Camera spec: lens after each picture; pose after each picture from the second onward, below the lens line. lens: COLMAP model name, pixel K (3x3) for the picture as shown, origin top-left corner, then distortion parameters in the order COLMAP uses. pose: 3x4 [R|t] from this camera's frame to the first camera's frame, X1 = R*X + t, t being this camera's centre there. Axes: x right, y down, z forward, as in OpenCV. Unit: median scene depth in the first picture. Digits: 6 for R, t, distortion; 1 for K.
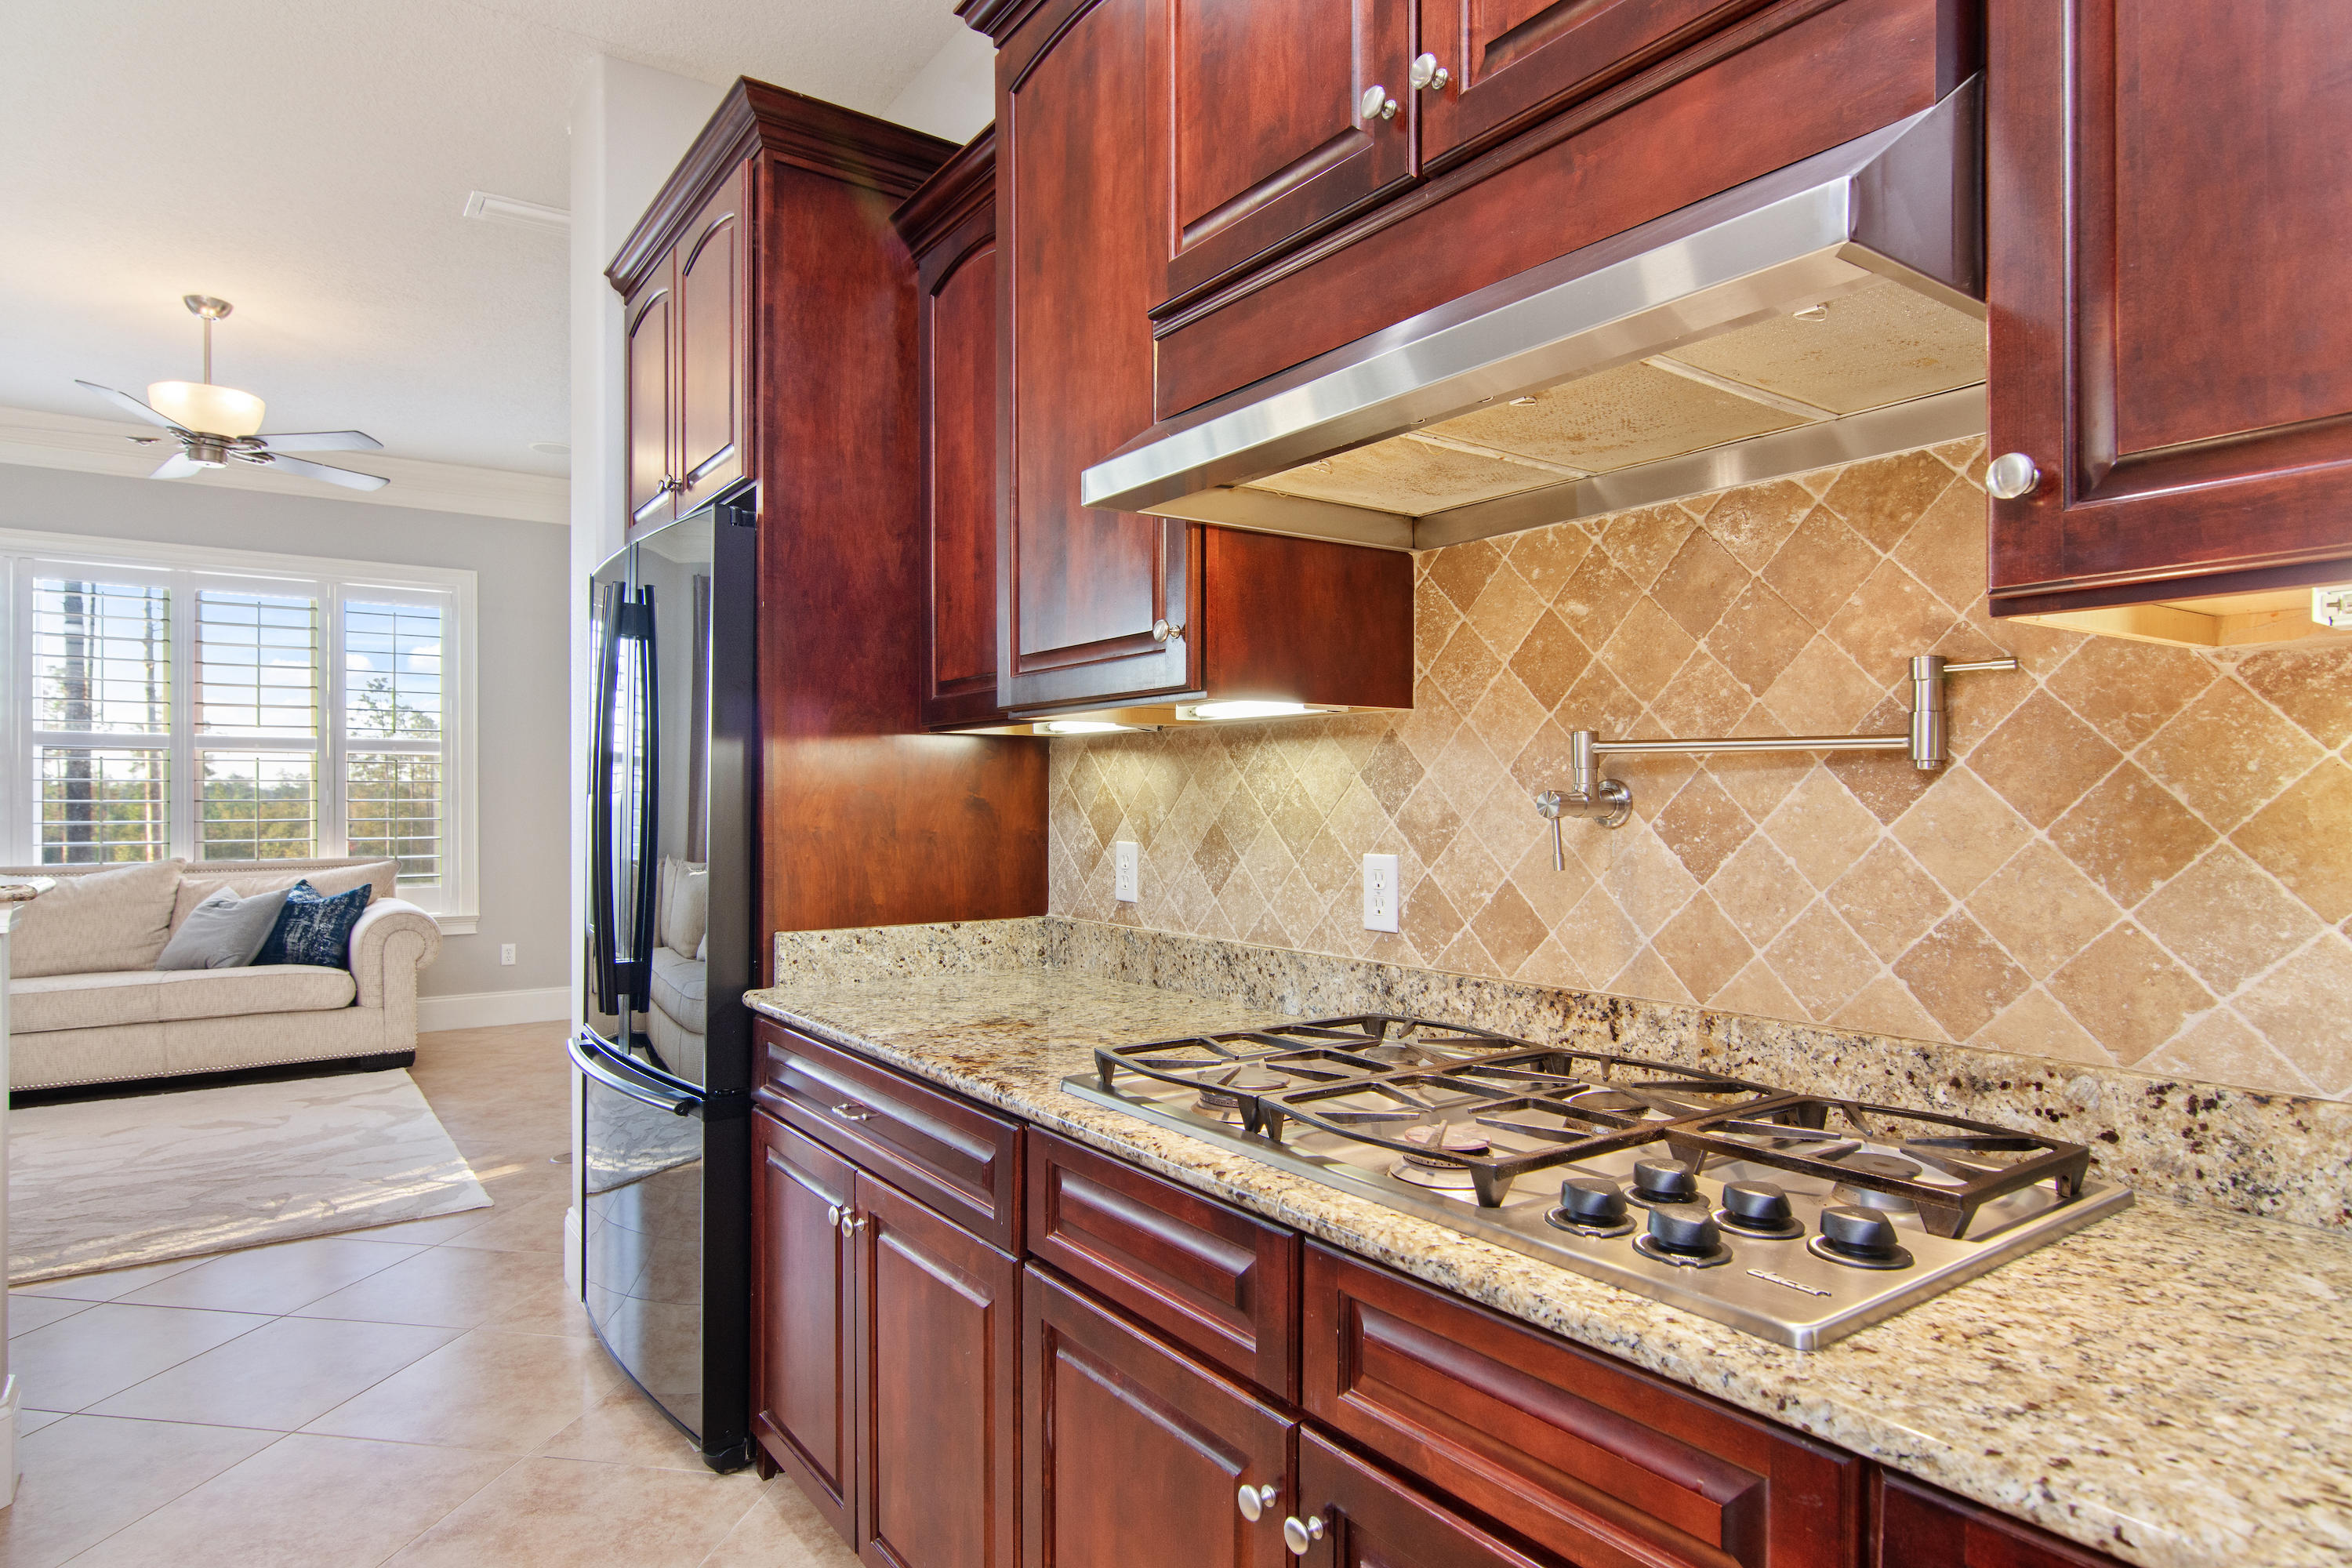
lens RADIAL K [[1297.9, 0, 1179.7], [0, 1297.9, 799.6], [0, 0, 1]] dist [-0.001212, -0.002257]
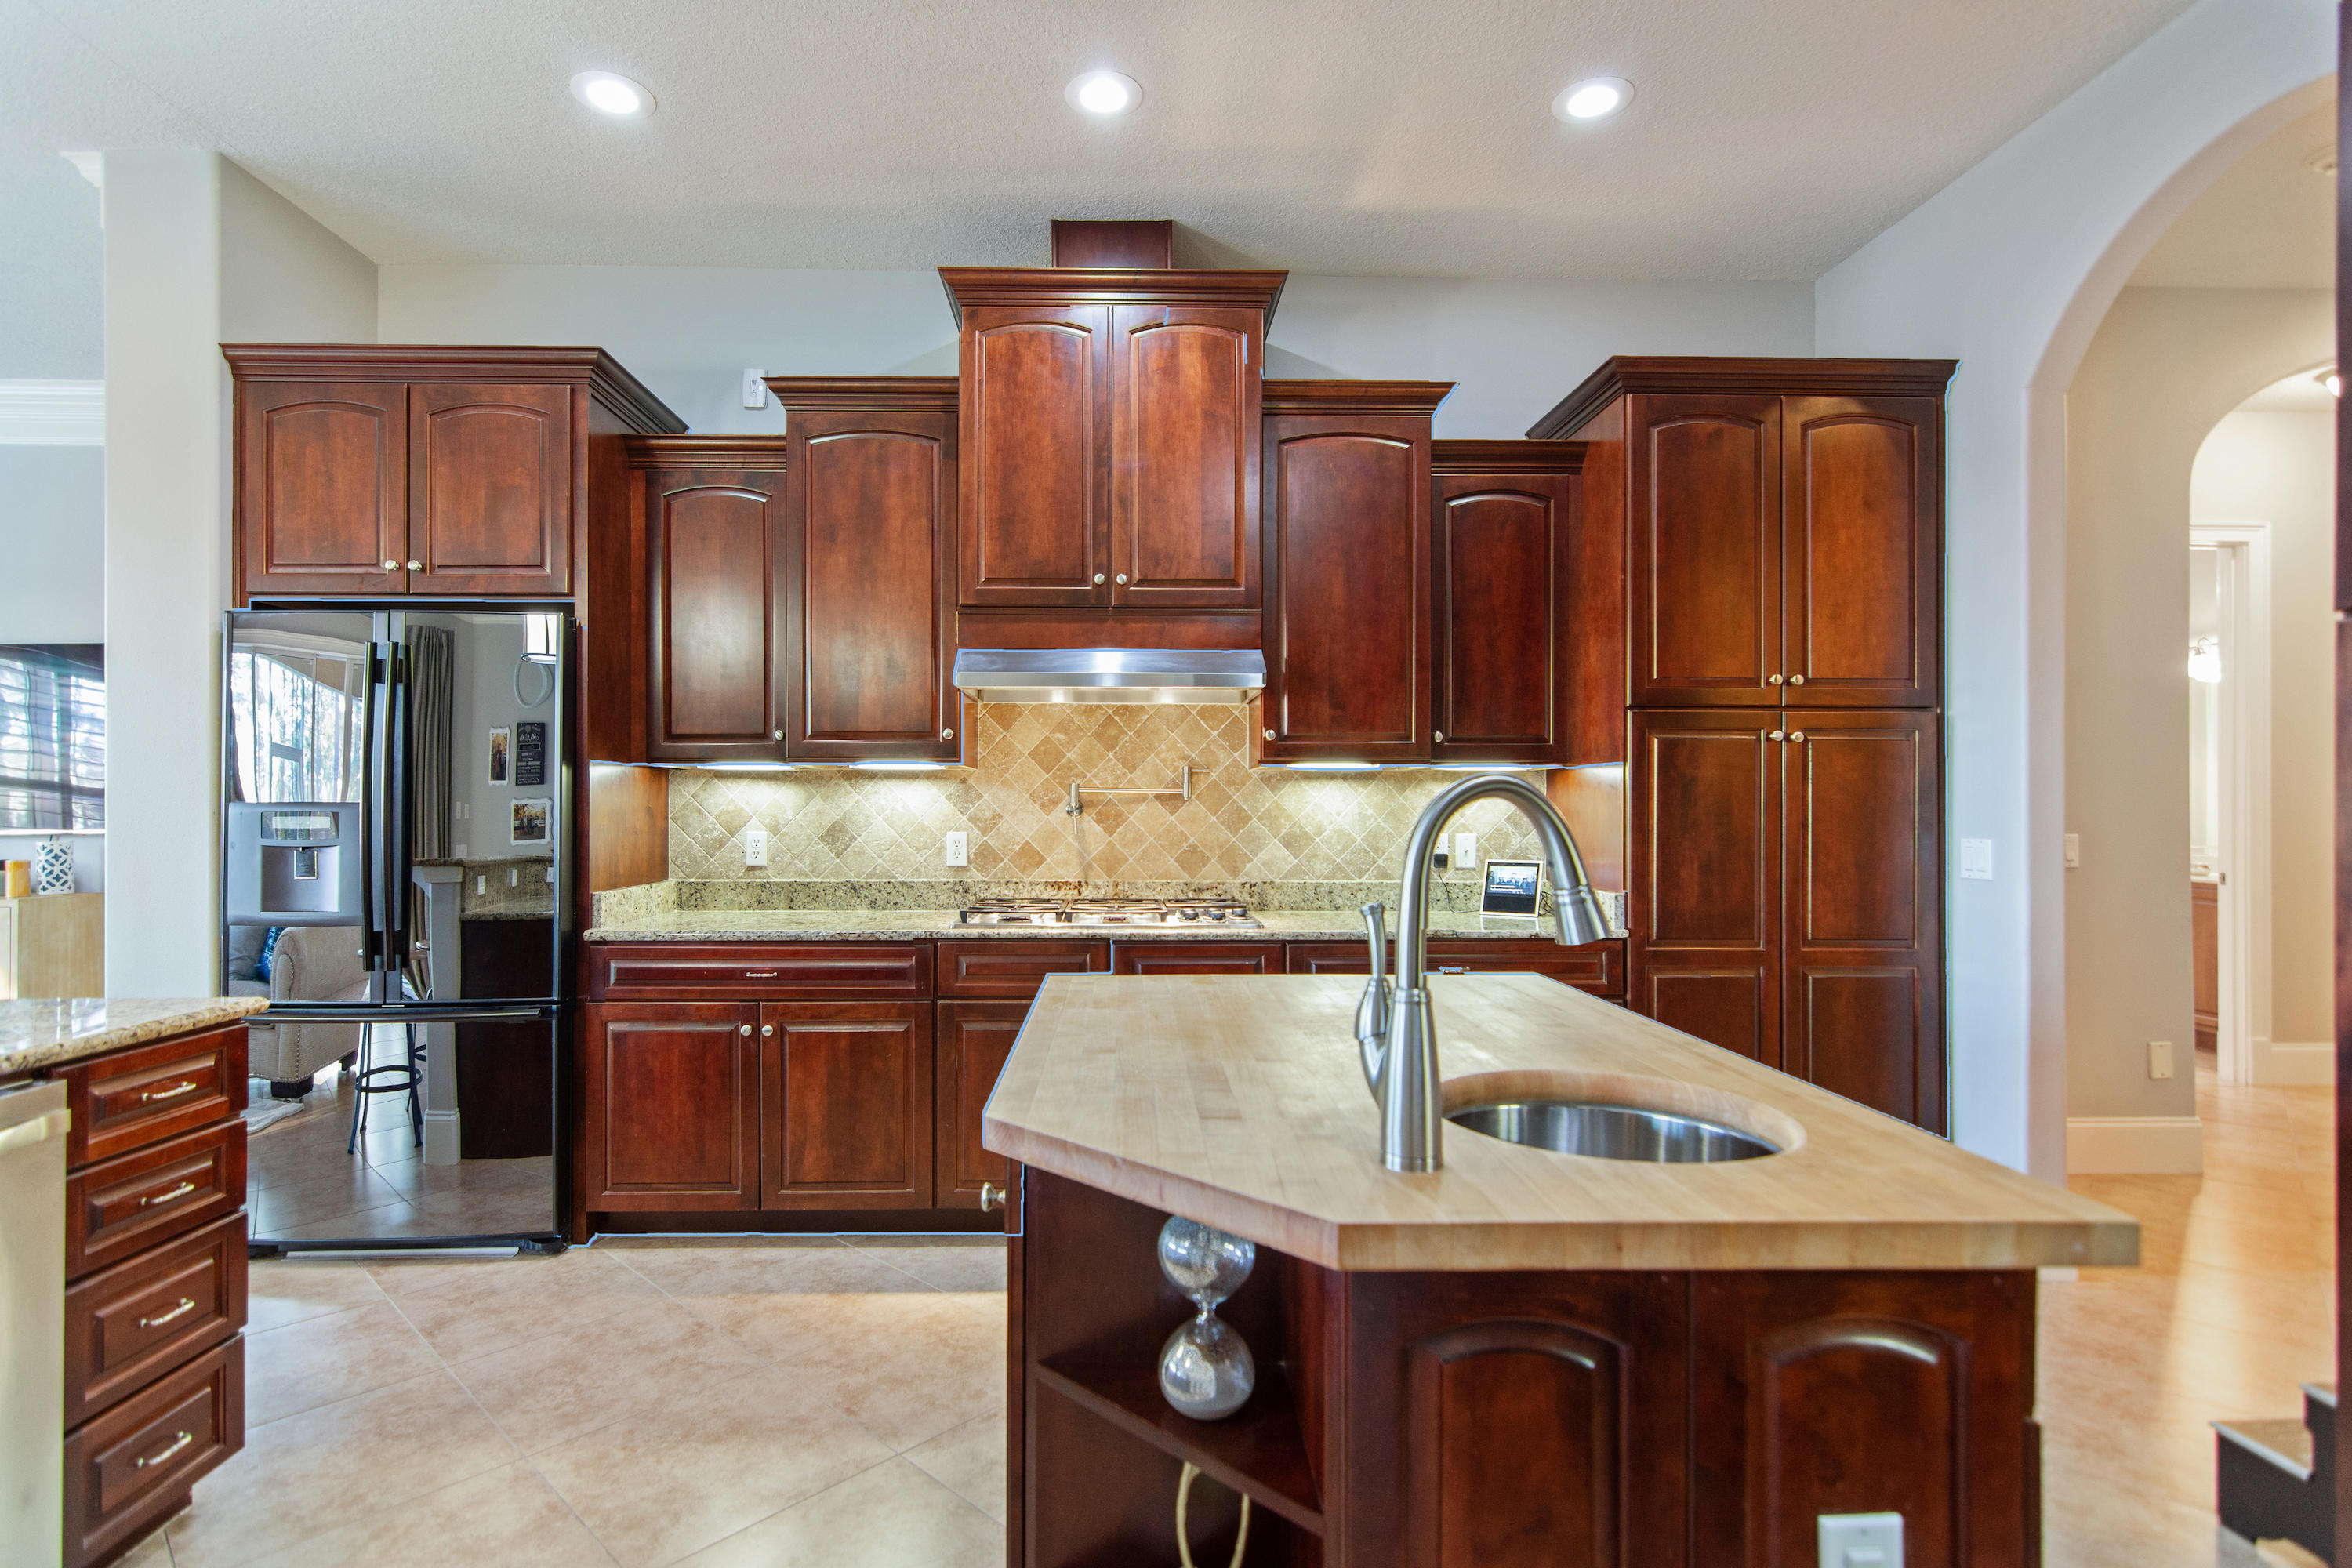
lens RADIAL K [[1124.7, 0, 1147.1], [0, 1124.7, 812.6], [0, 0, 1]] dist [-0.005307, -0.001117]
pose [[0.548199, 0.000023, 0.836348, -1.018970], [-0.001701, 0.999998, 0.001088, 0.003921], [-0.836346, -0.002019, 0.548198, -0.276351]]
